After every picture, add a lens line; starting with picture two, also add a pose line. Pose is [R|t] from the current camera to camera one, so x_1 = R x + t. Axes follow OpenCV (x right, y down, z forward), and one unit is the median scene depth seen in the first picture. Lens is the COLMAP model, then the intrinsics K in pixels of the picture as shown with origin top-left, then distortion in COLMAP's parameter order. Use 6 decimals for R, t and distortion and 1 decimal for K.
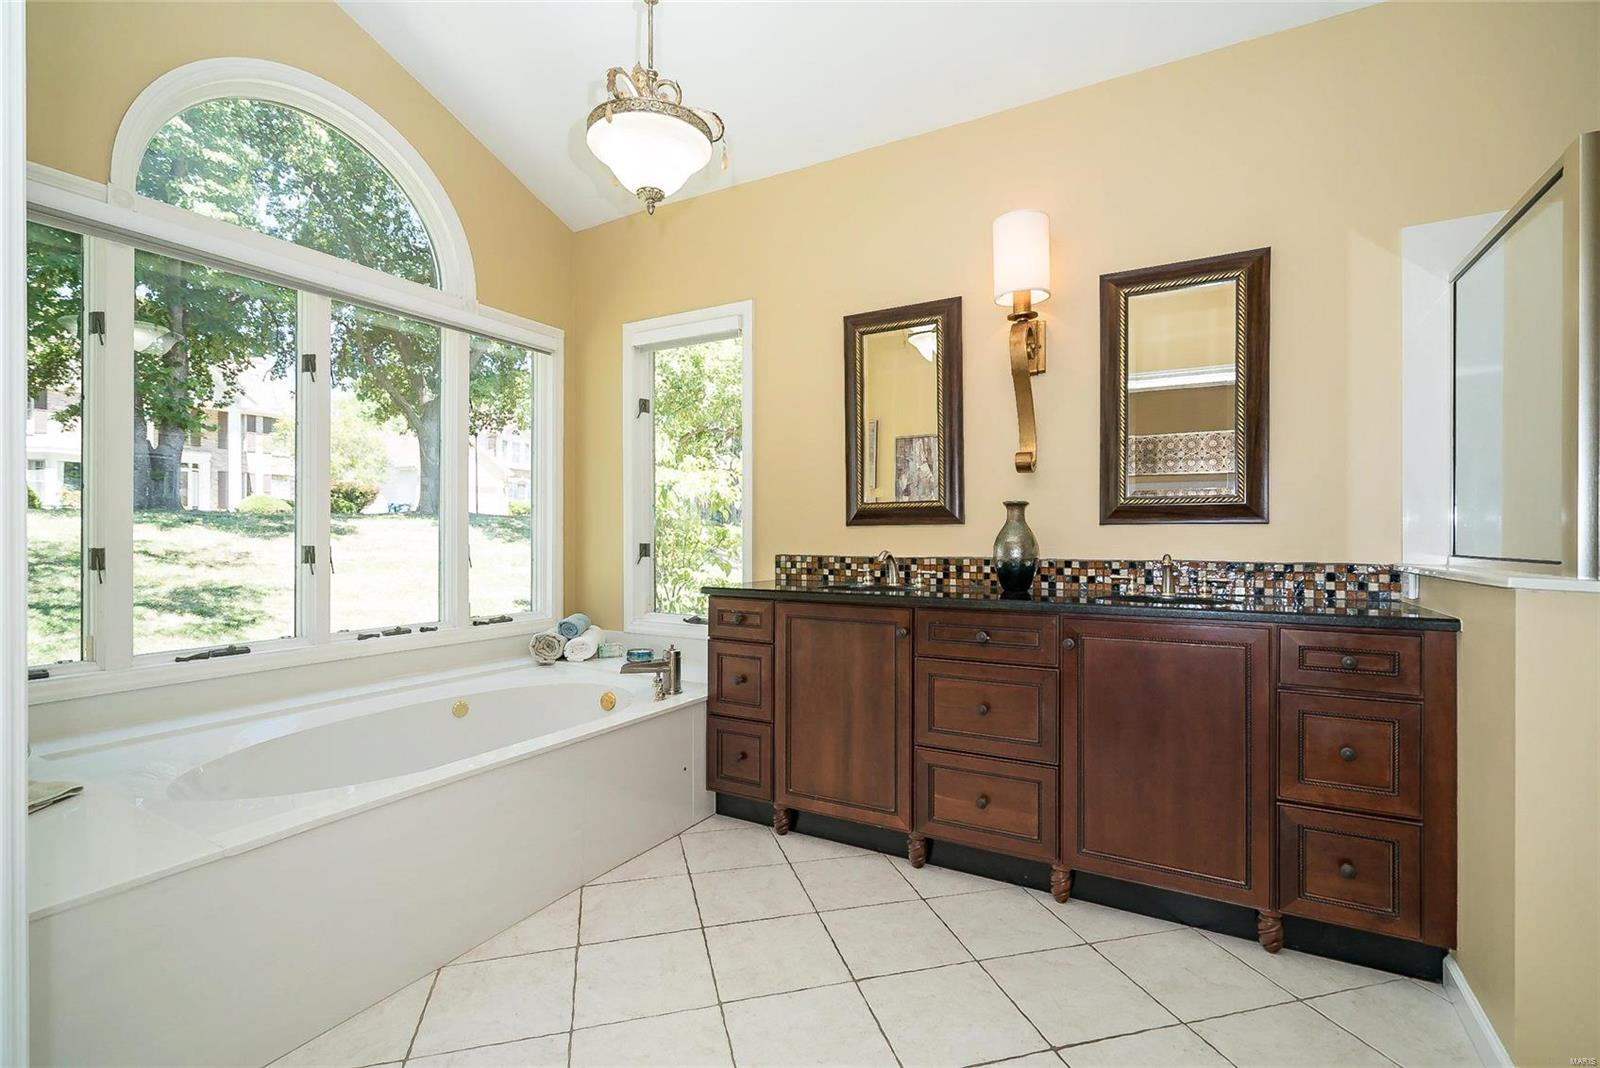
lens RADIAL K [[728.6, 0, 790.6], [0, 728.6, 536.2], [0, 0, 1]] dist [-0.007707, 0.002535]
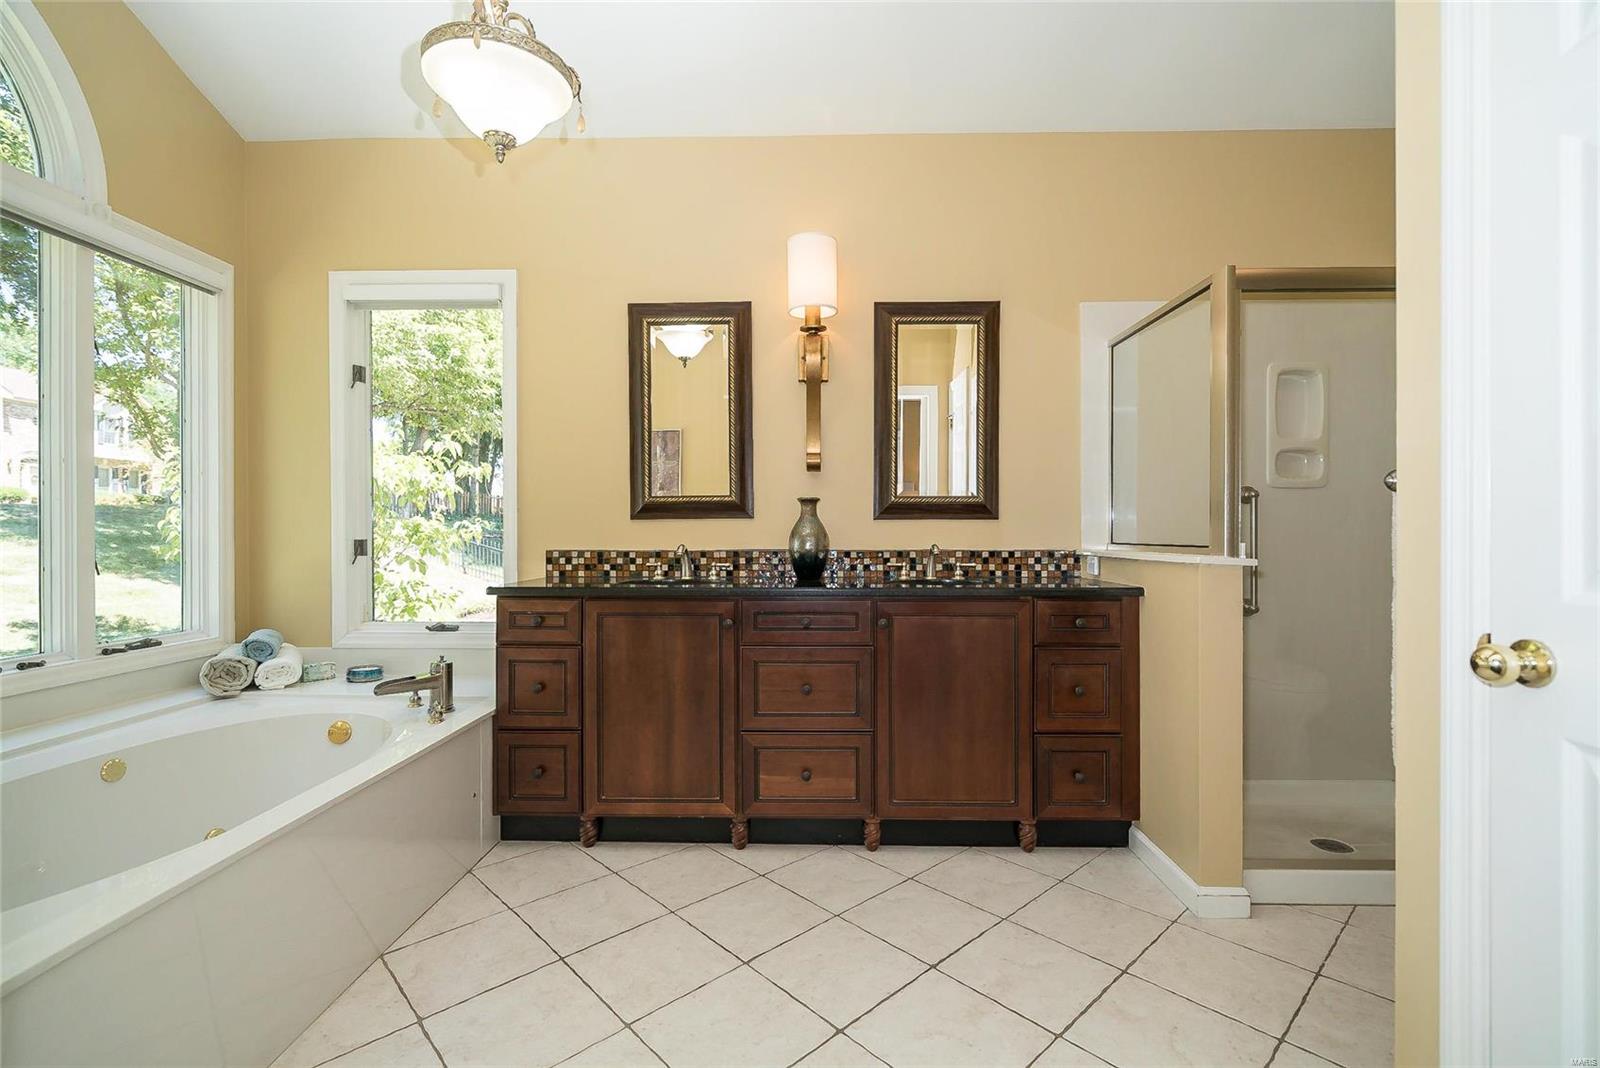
lens RADIAL K [[728.6, 0, 799.5], [0, 728.6, 534.1], [0, 0, 1]] dist [-0.007707, 0.002535]
pose [[0.877935, -0.004698, 0.478757, -0.210577], [0.001920, 0.999978, 0.006293, -0.000303], [-0.478776, -0.004606, 0.877925, 0.042528]]
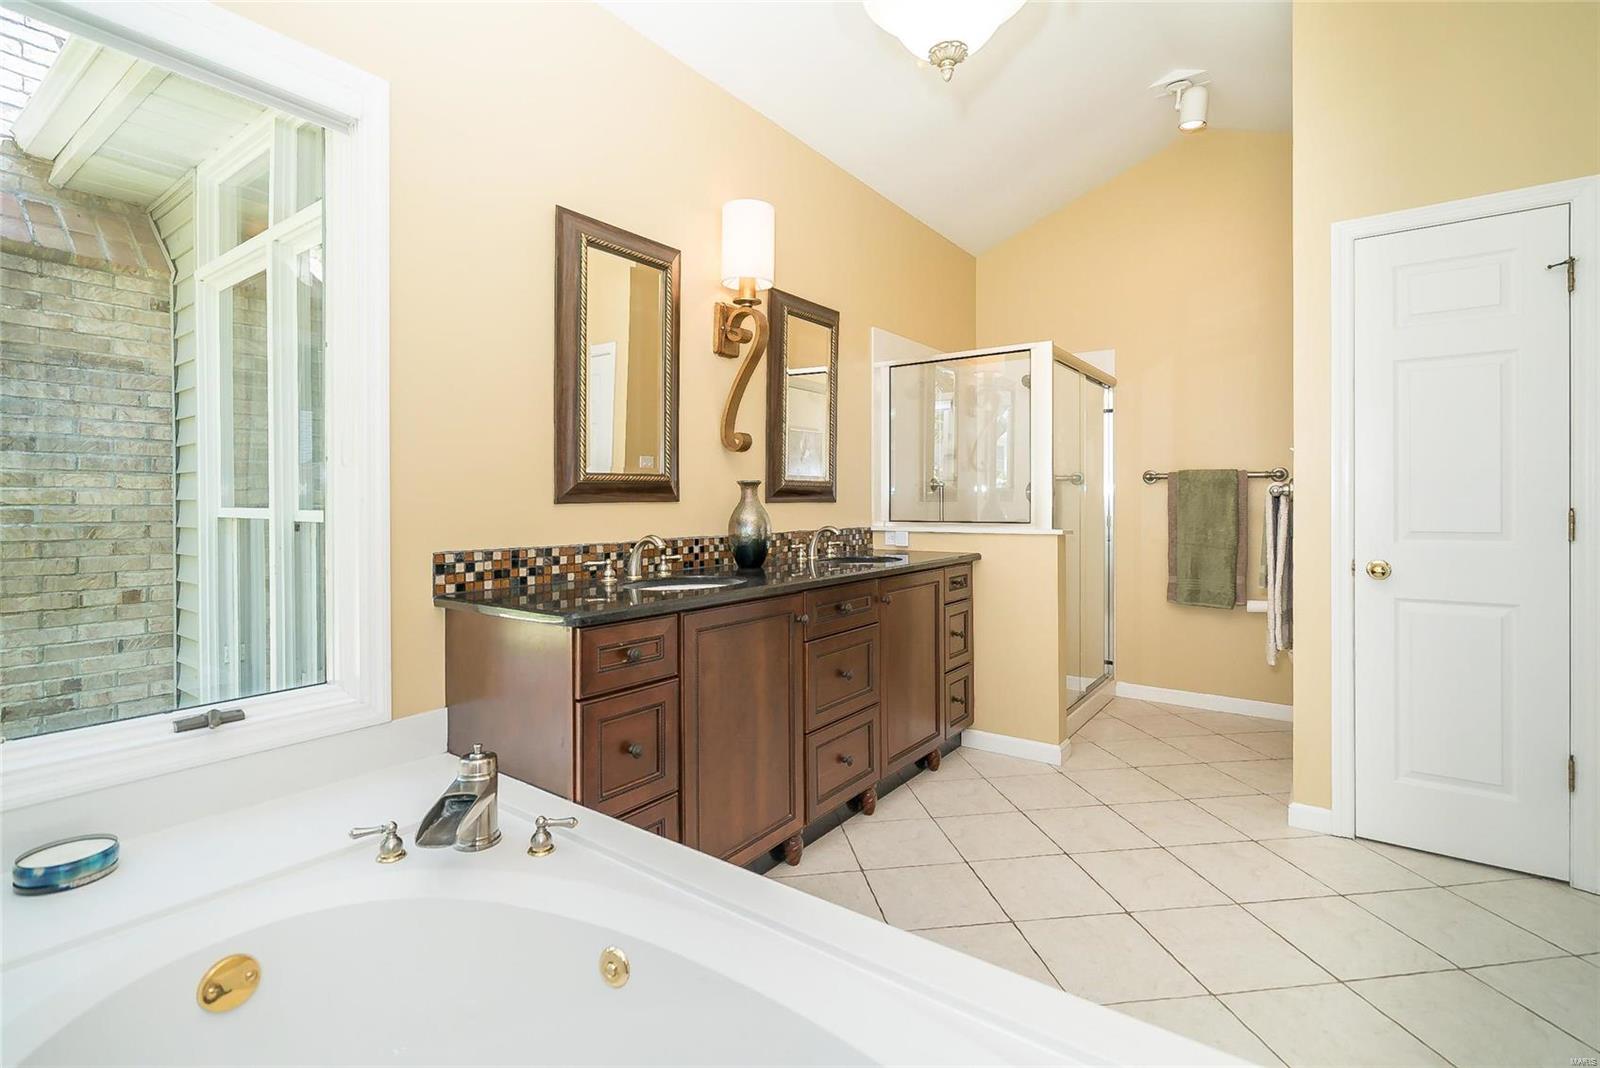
lens RADIAL K [[728.6, 0, 796.9], [0, 728.6, 504.3], [0, 0, 1]] dist [-0.007707, 0.002535]
pose [[0.110553, -0.005407, 0.993856, -0.656787], [0.004572, 0.999977, 0.004932, -0.017195], [-0.993860, 0.003998, 0.110575, 0.760547]]
